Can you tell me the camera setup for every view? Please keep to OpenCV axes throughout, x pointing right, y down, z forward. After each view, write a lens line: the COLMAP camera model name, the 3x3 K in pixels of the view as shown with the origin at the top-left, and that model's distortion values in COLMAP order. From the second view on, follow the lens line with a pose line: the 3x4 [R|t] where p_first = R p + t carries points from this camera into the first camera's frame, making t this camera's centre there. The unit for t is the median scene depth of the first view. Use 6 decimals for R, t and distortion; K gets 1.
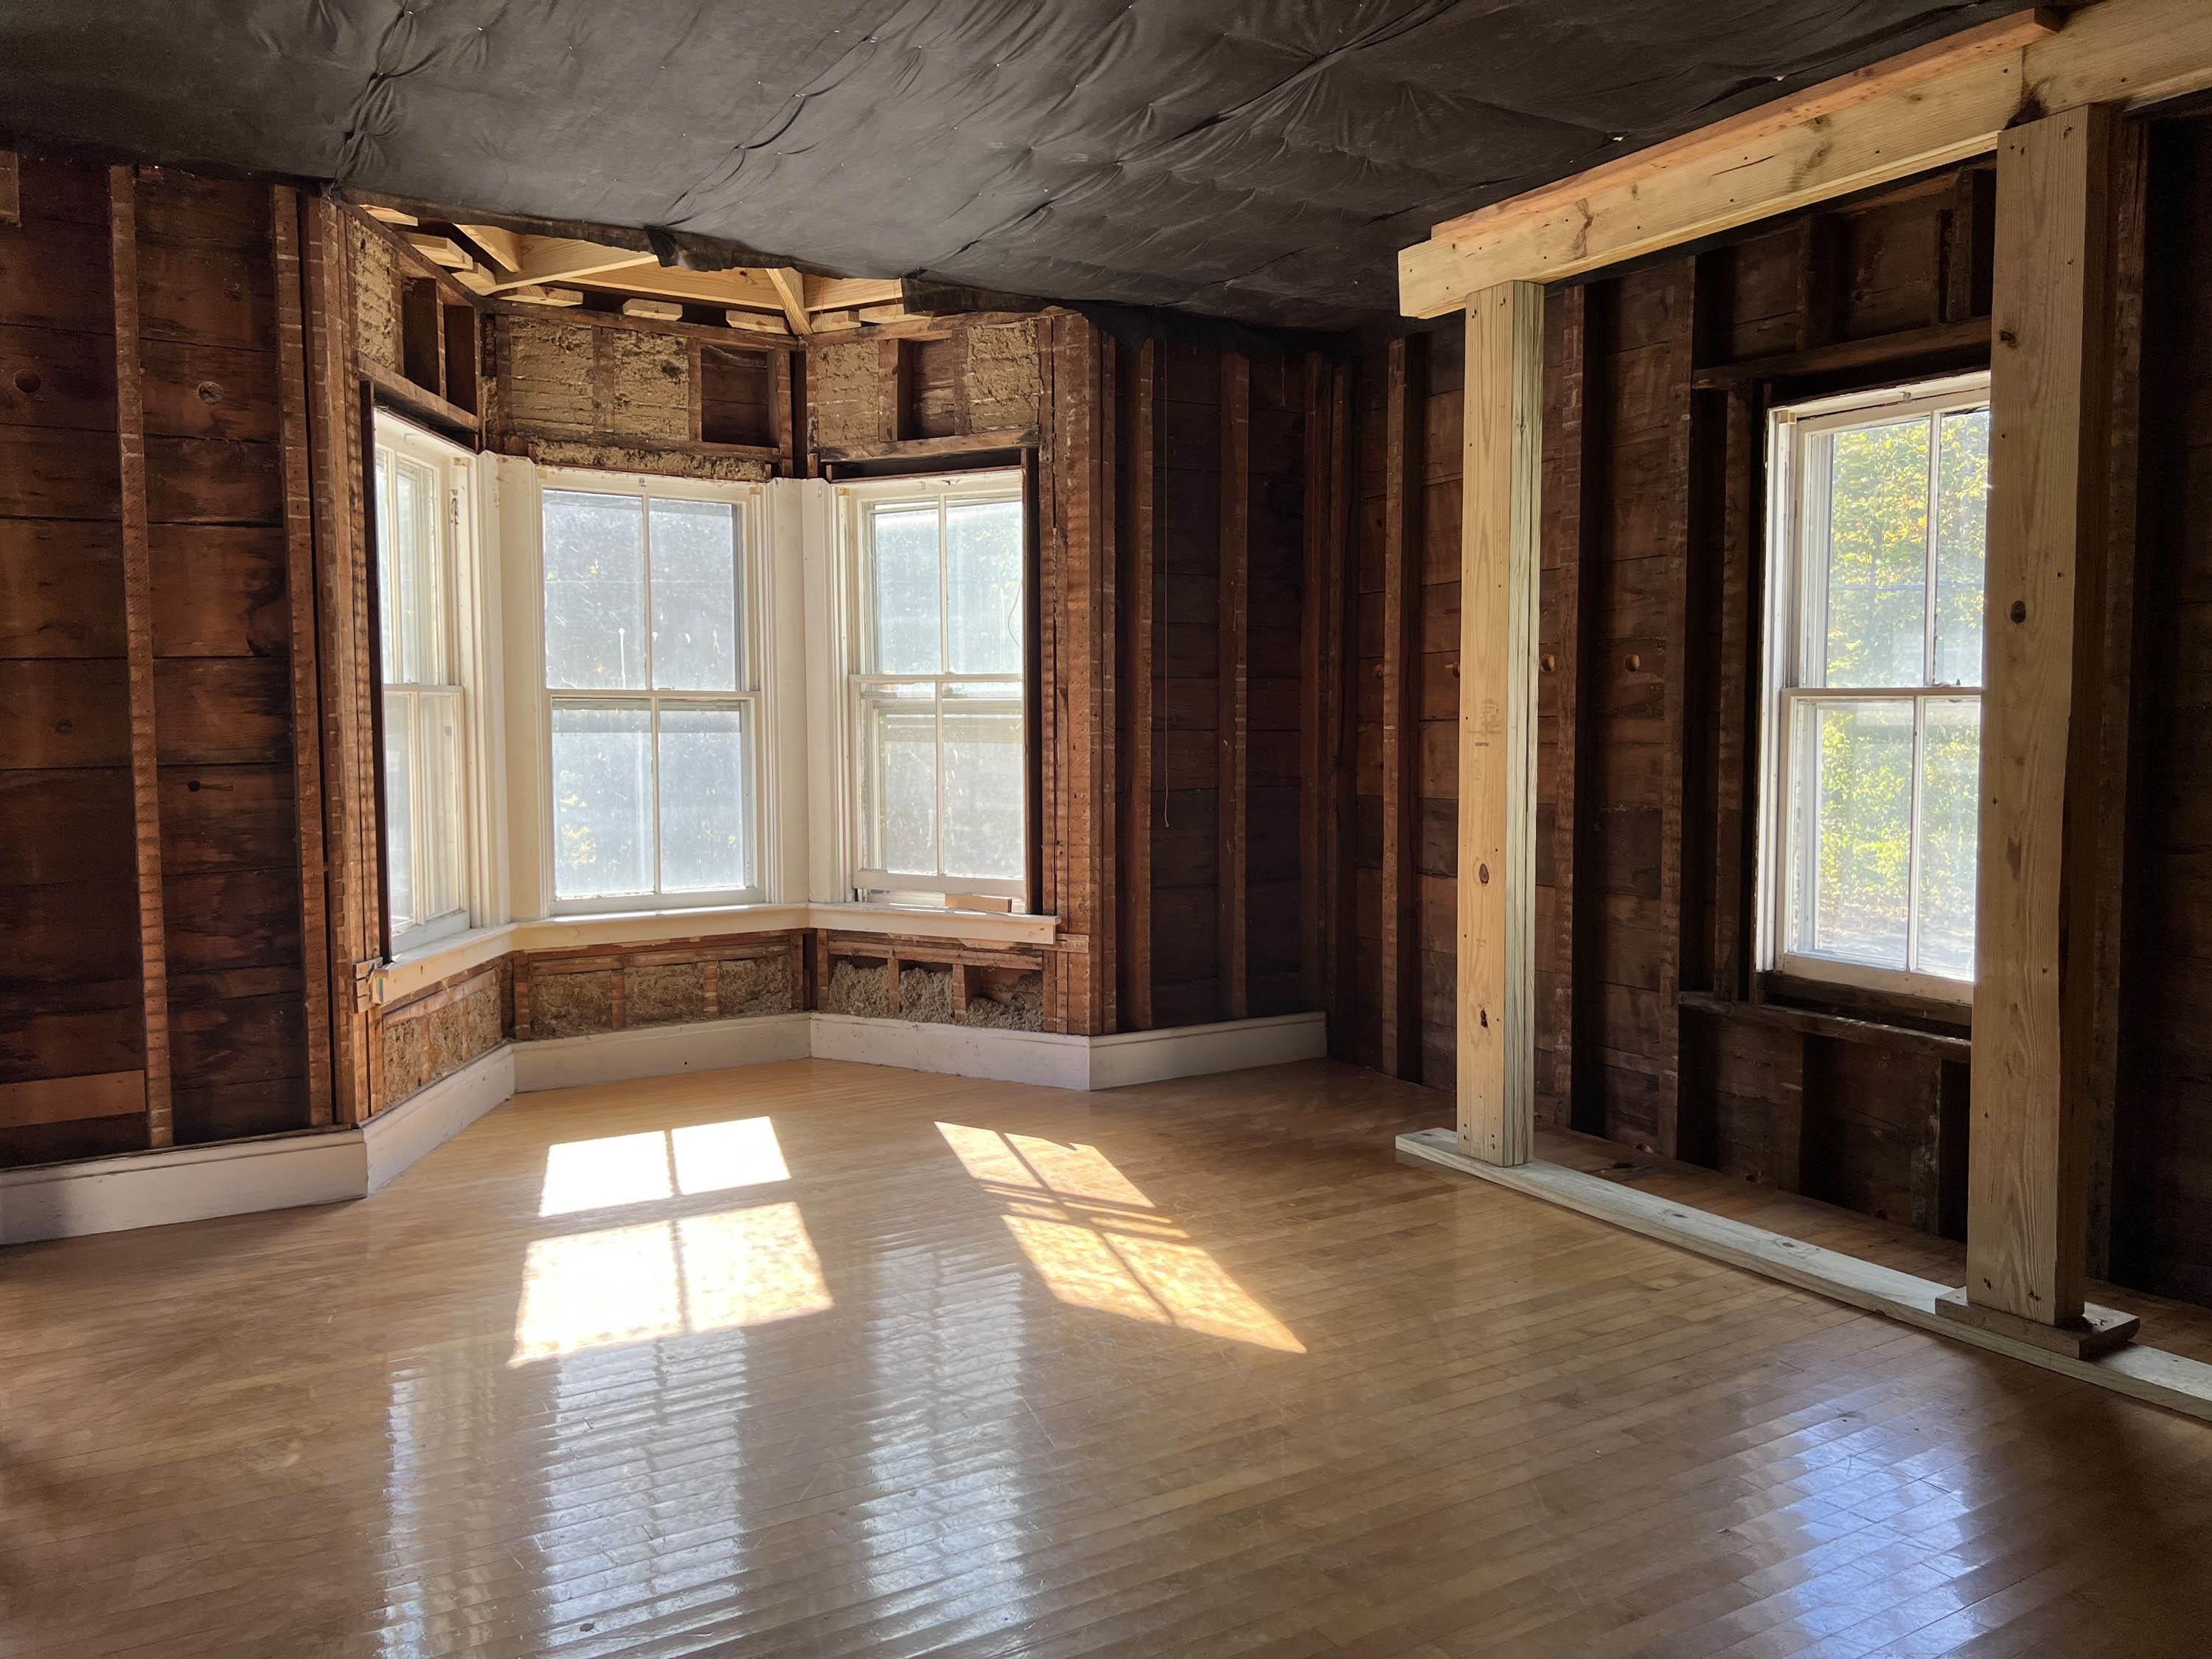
lens RADIAL K [[1675.9, 0, 1102.8], [0, 1675.9, 821.5], [0, 0, 1]] dist [0.085940, -0.087161]
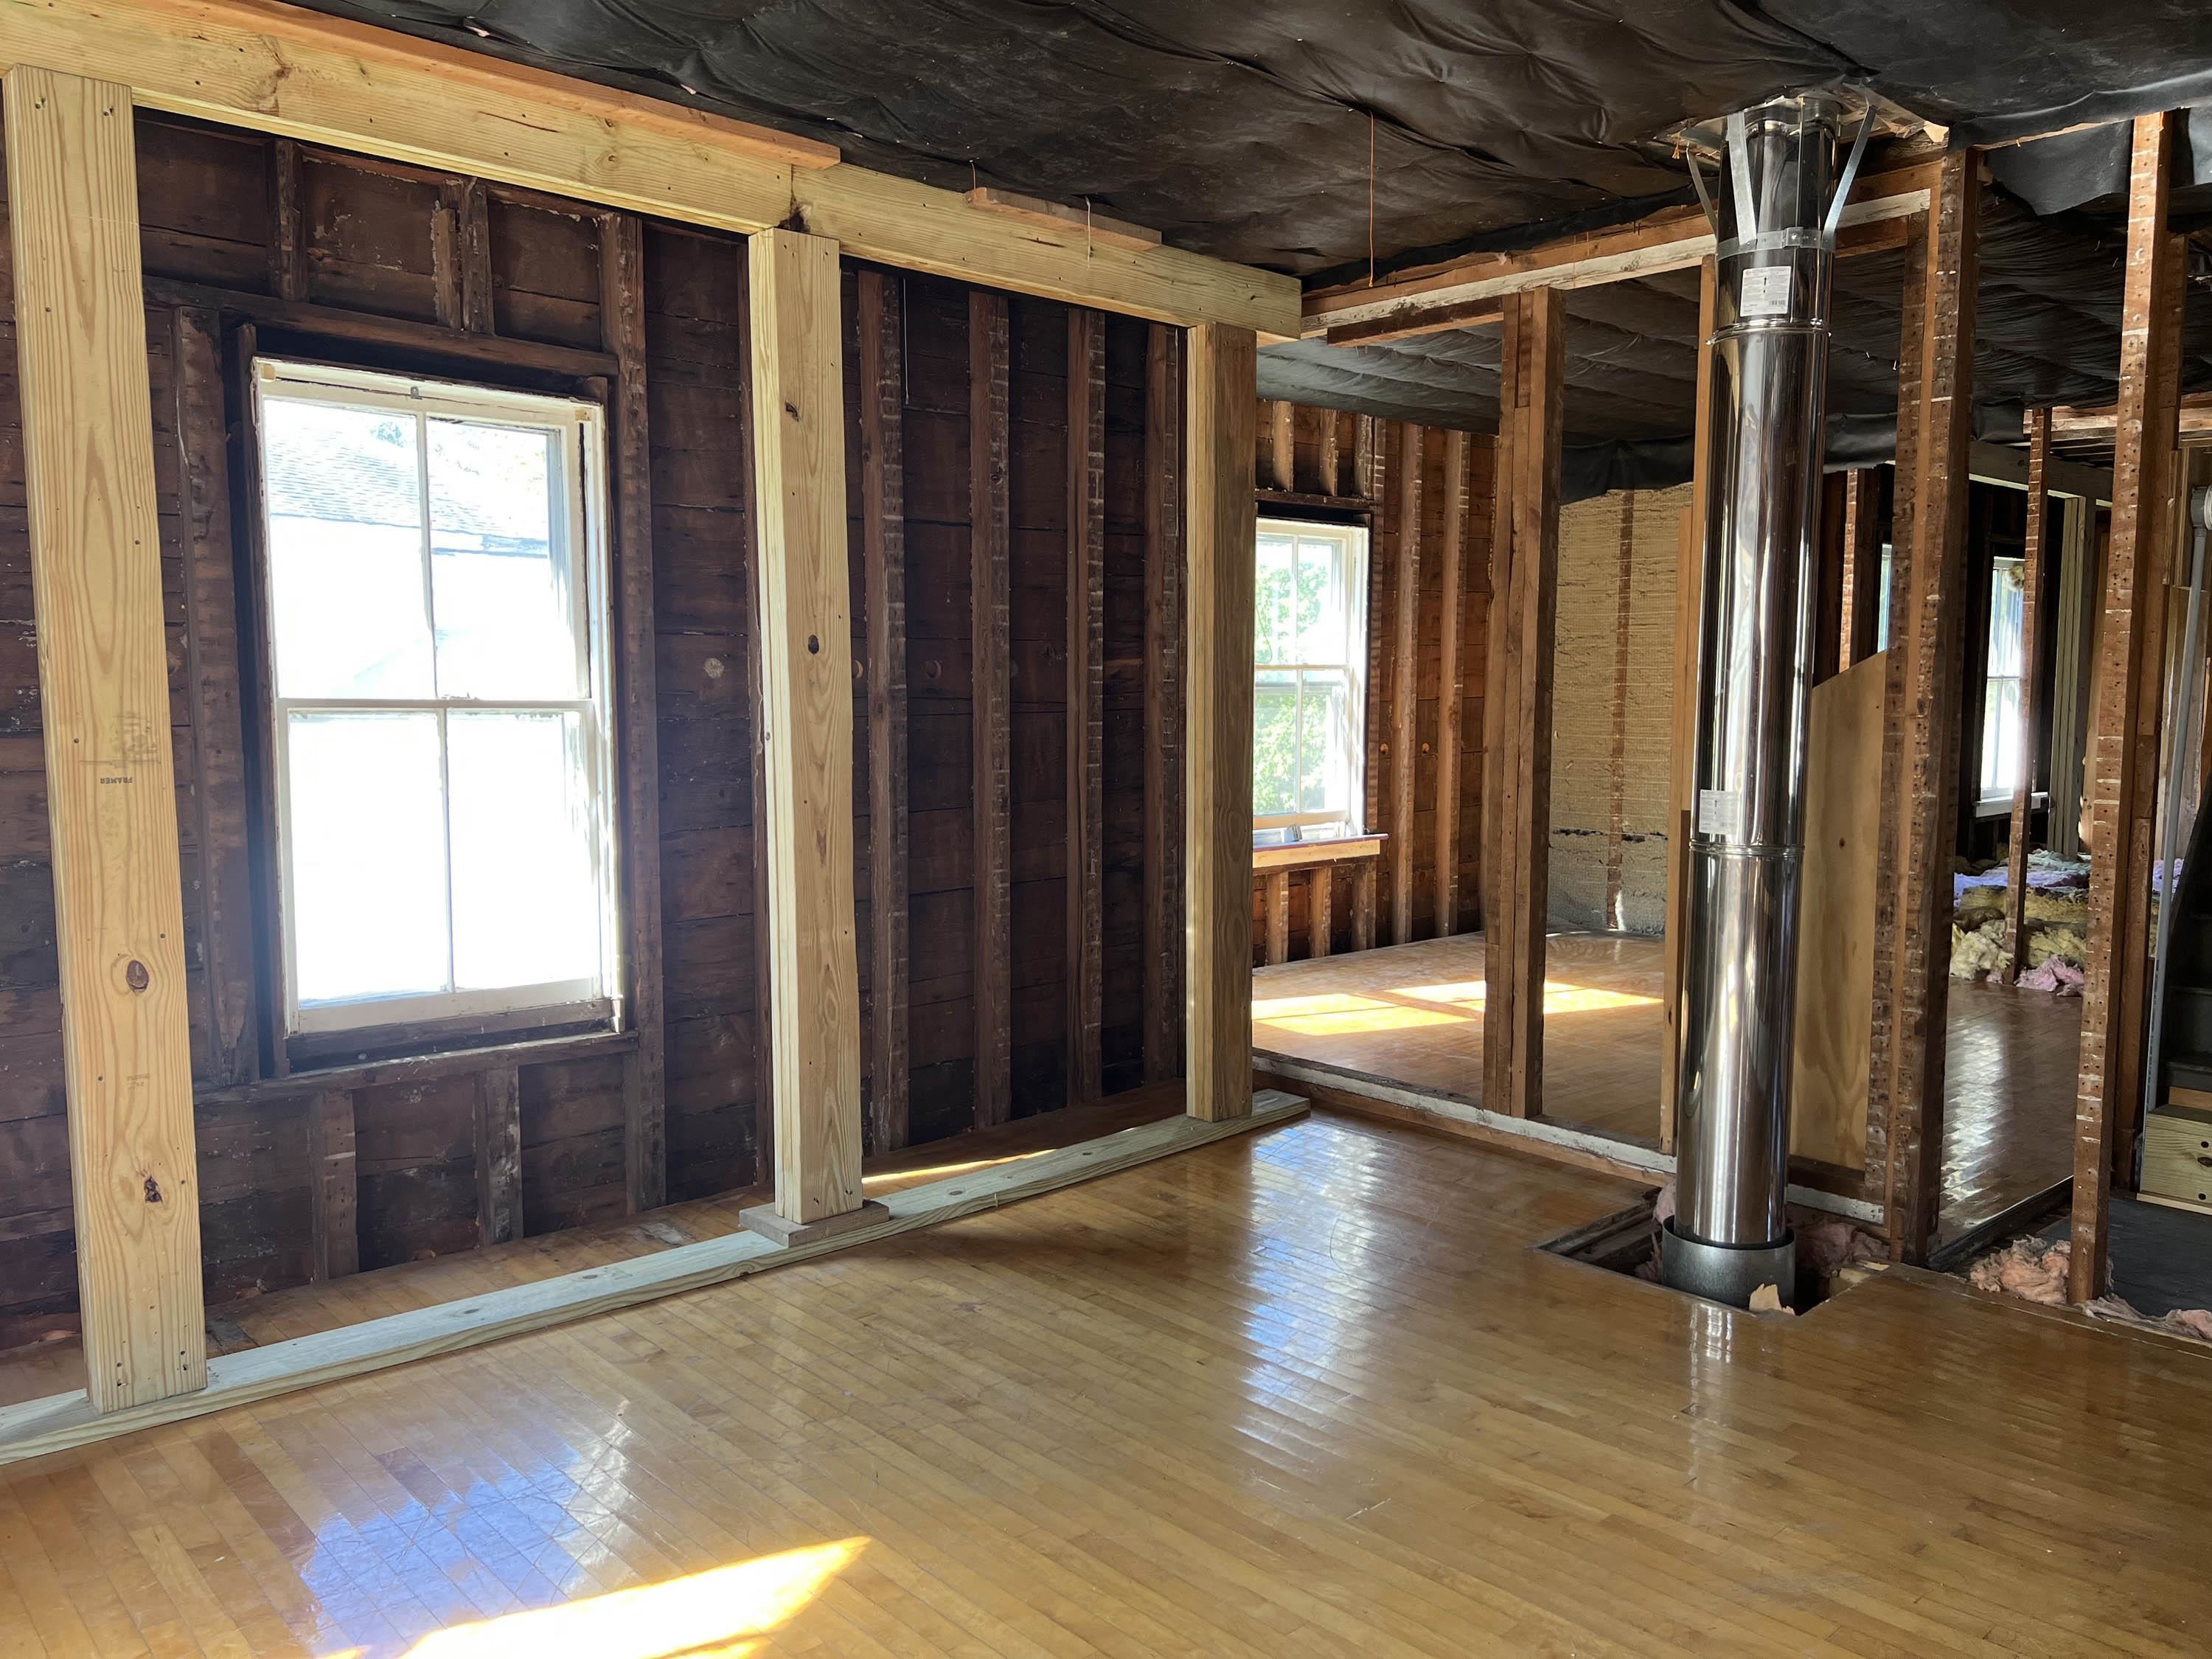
lens RADIAL K [[1675.9, 0, 1110.3], [0, 1675.9, 835.2], [0, 0, 1]] dist [0.085940, -0.087161]
pose [[-0.182799, -0.079986, 0.979891, -0.487977], [0.061692, 0.993788, 0.092629, -0.061289], [-0.981213, 0.077384, -0.176729, 0.724738]]
